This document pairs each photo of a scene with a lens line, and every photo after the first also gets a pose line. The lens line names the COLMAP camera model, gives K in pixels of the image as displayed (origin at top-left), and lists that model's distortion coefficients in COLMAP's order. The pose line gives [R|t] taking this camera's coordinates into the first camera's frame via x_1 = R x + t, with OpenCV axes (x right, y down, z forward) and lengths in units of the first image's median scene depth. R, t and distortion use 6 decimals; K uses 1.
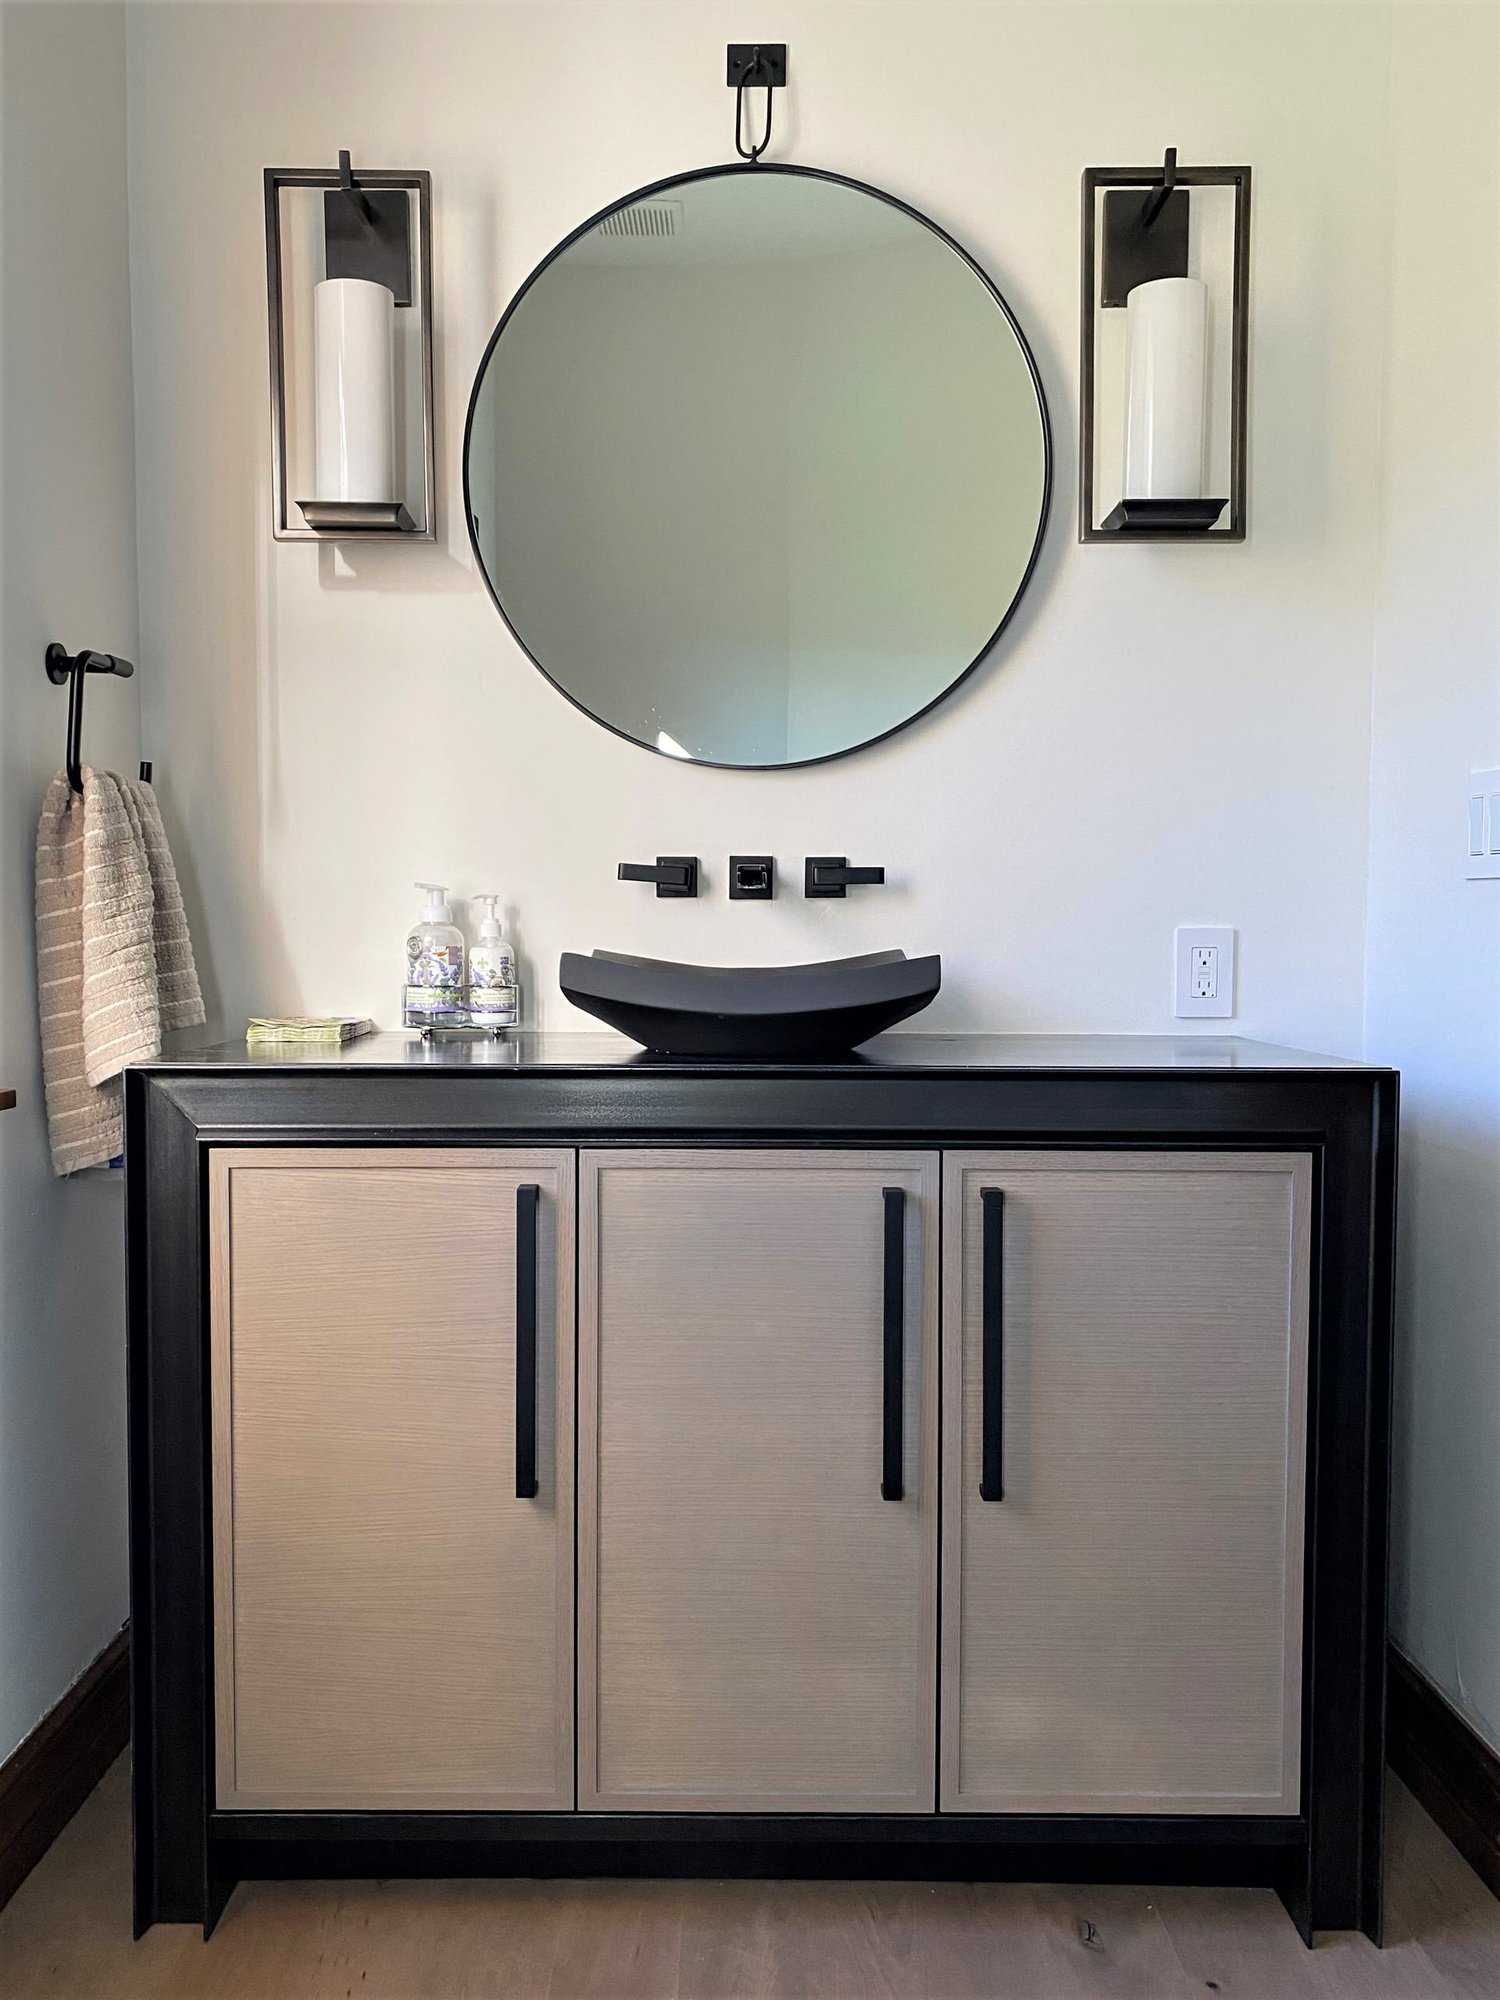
lens RADIAL K [[1486.9, 0, 758.3], [0, 1486.9, 1001.3], [0, 0, 1]] dist [0.011513, -0.017608]
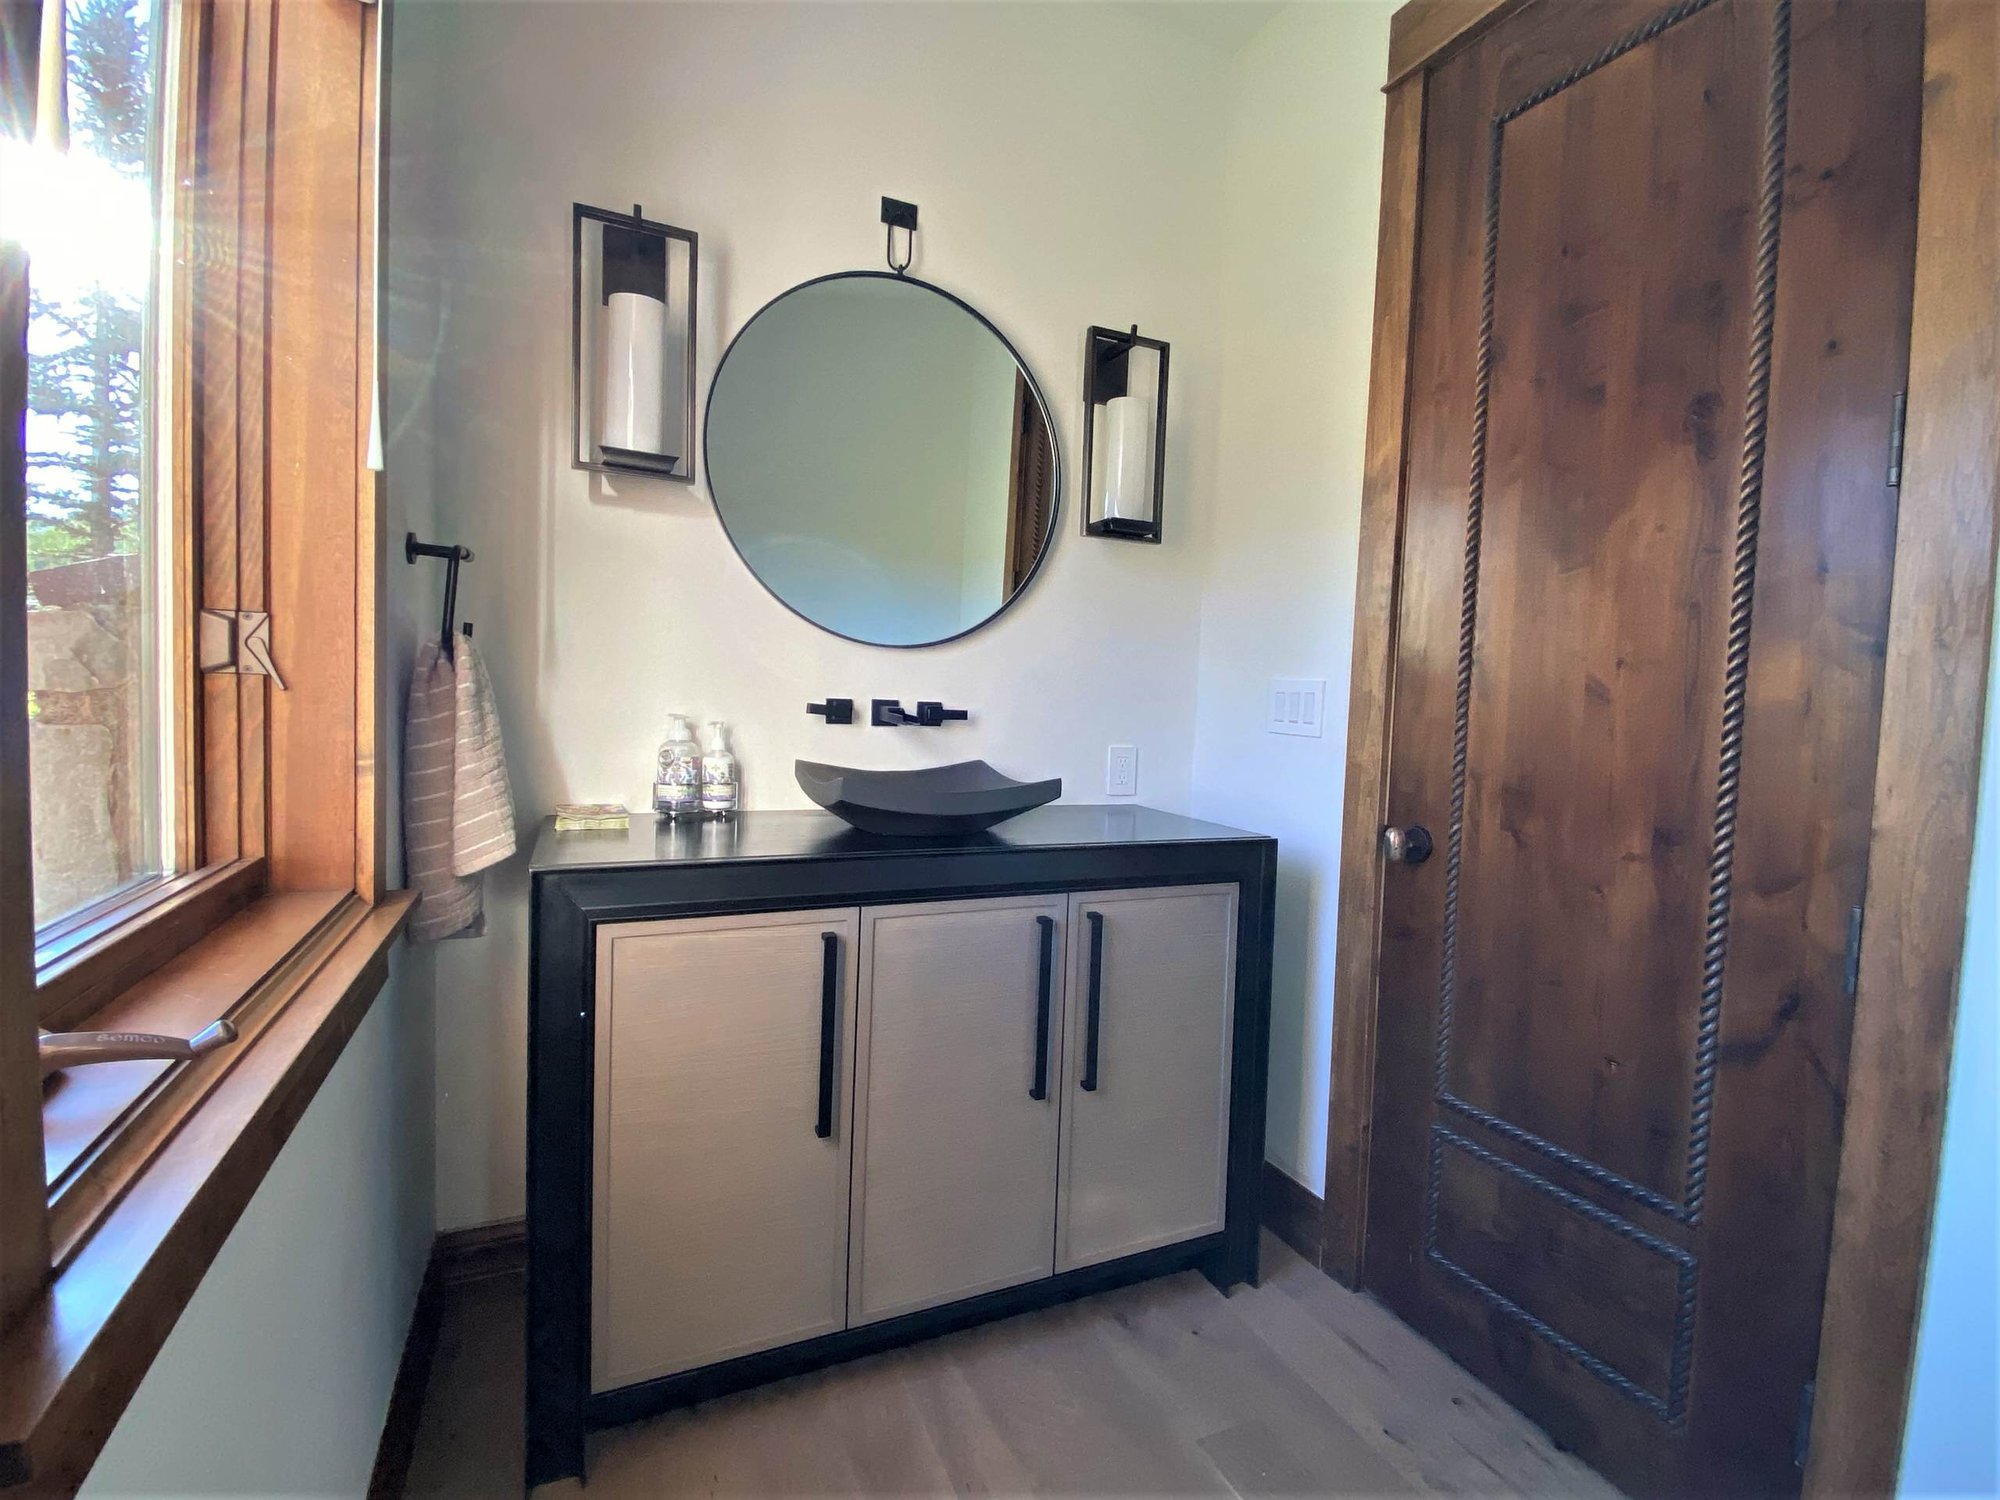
lens RADIAL K [[848.4, 0, 1010.3], [0, 848.4, 741.3], [0, 0, 1]] dist [0.008239, -0.004131]
pose [[0.915290, 0.010132, 0.402668, -0.297625], [-0.014761, 0.999856, 0.008394, -0.074272], [-0.402524, -0.013627, 0.915308, 0.110343]]
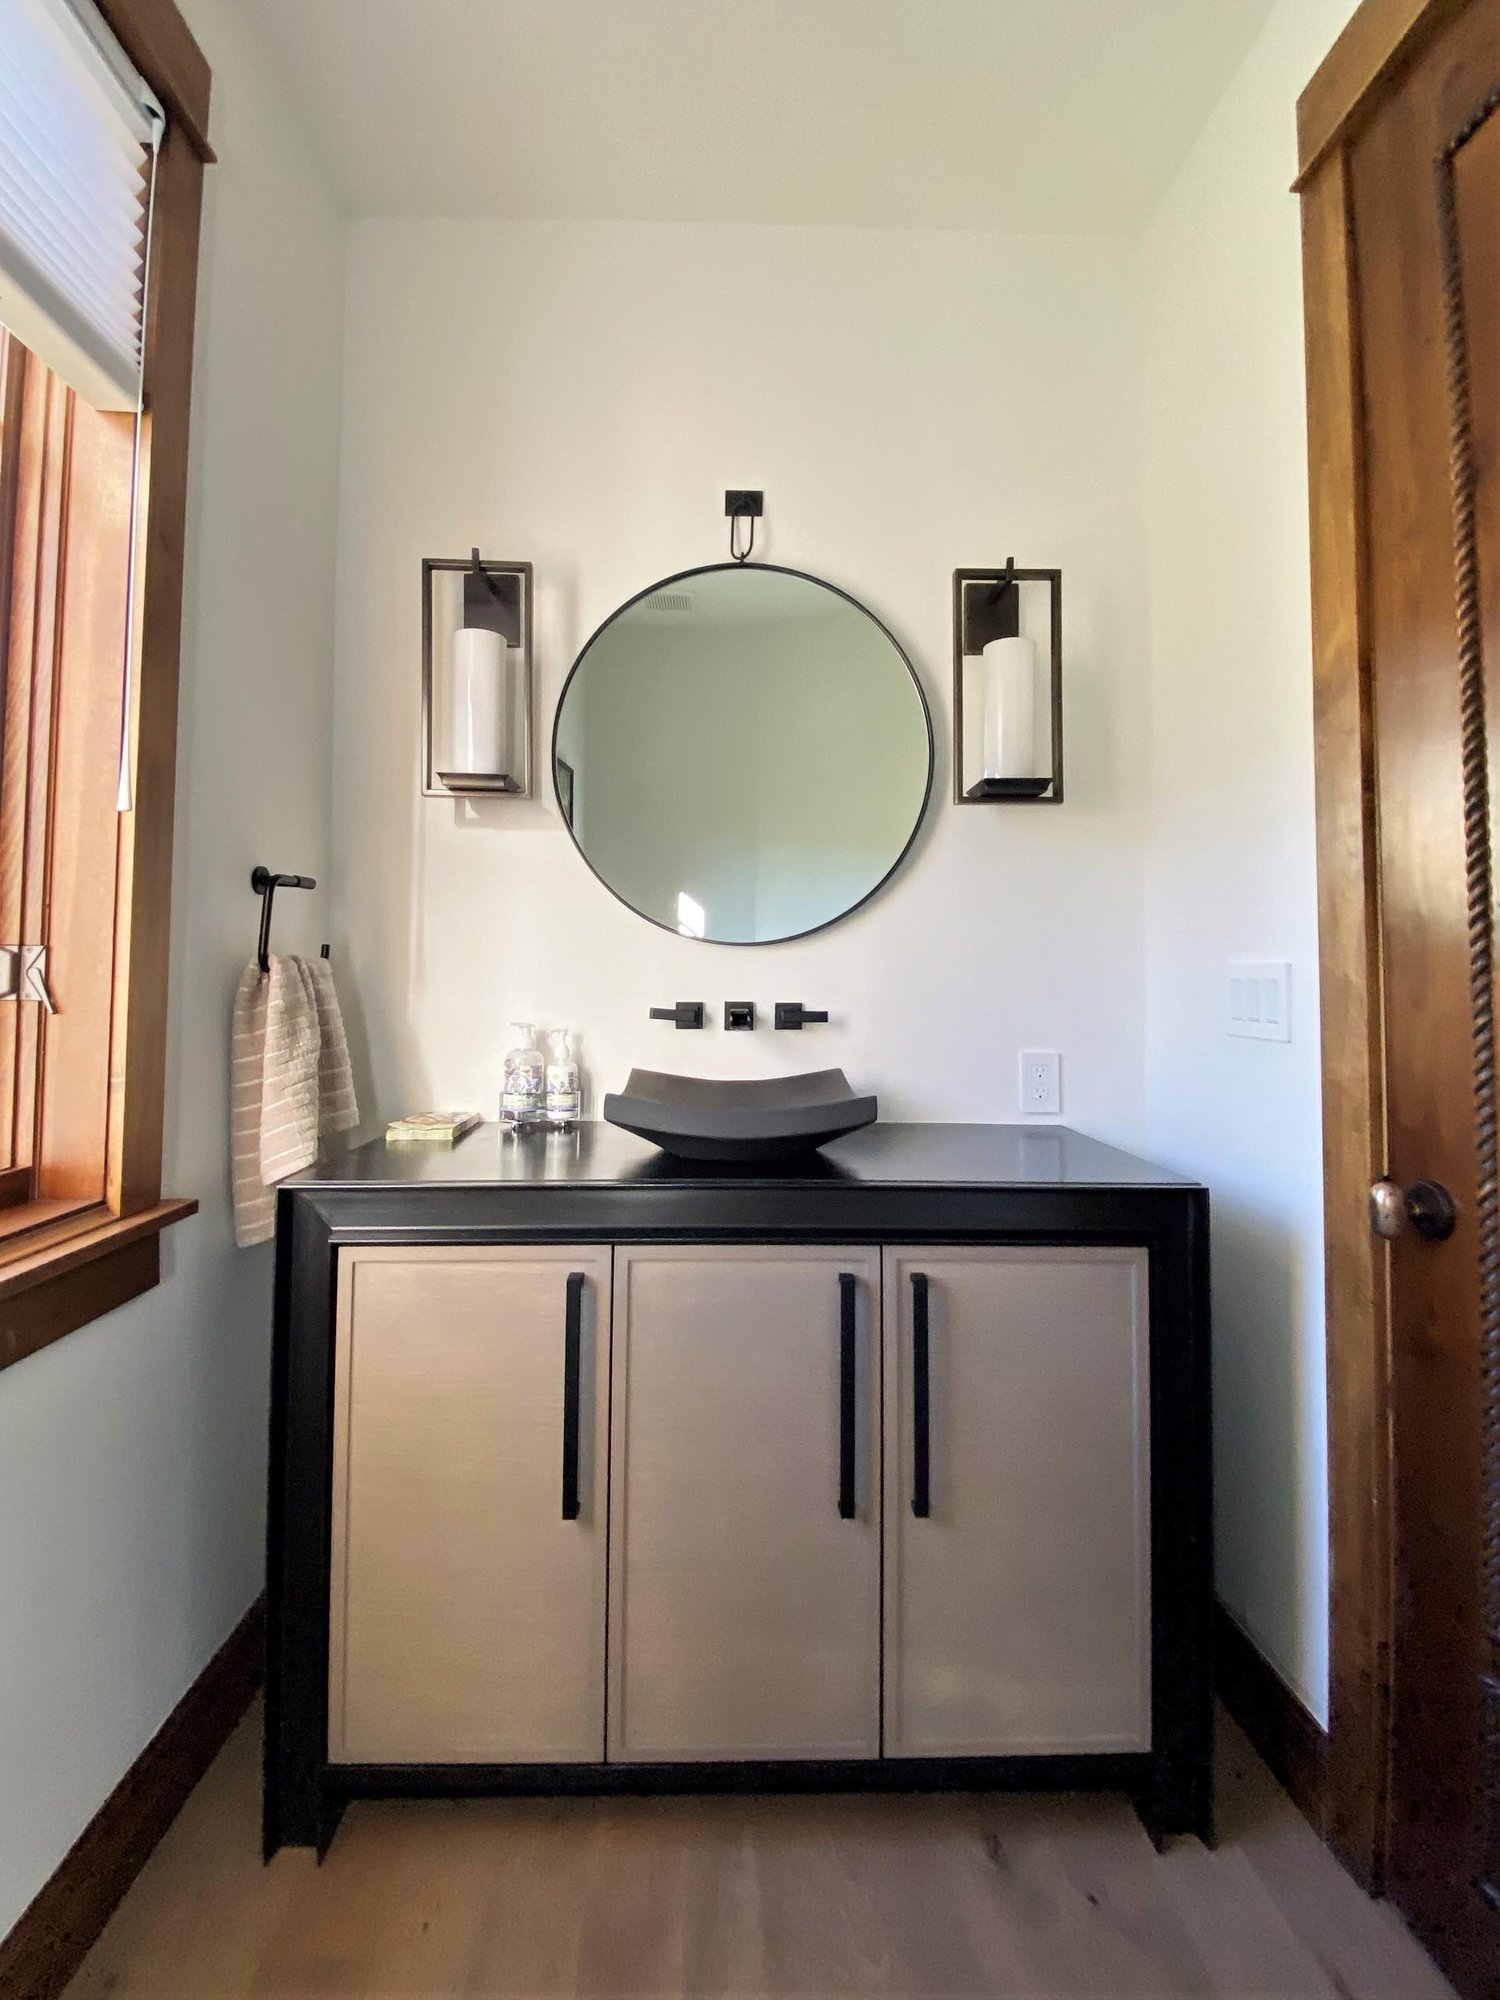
lens RADIAL K [[817.0, 0, 758.0], [0, 817.0, 956.6], [0, 0, 1]] dist [-0.003878, -0.002601]
pose [[0.999494, 0.004647, 0.031482, -0.013190], [-0.001984, 0.996457, -0.084082, -0.089341], [-0.031761, 0.083977, 0.995961, 0.206125]]
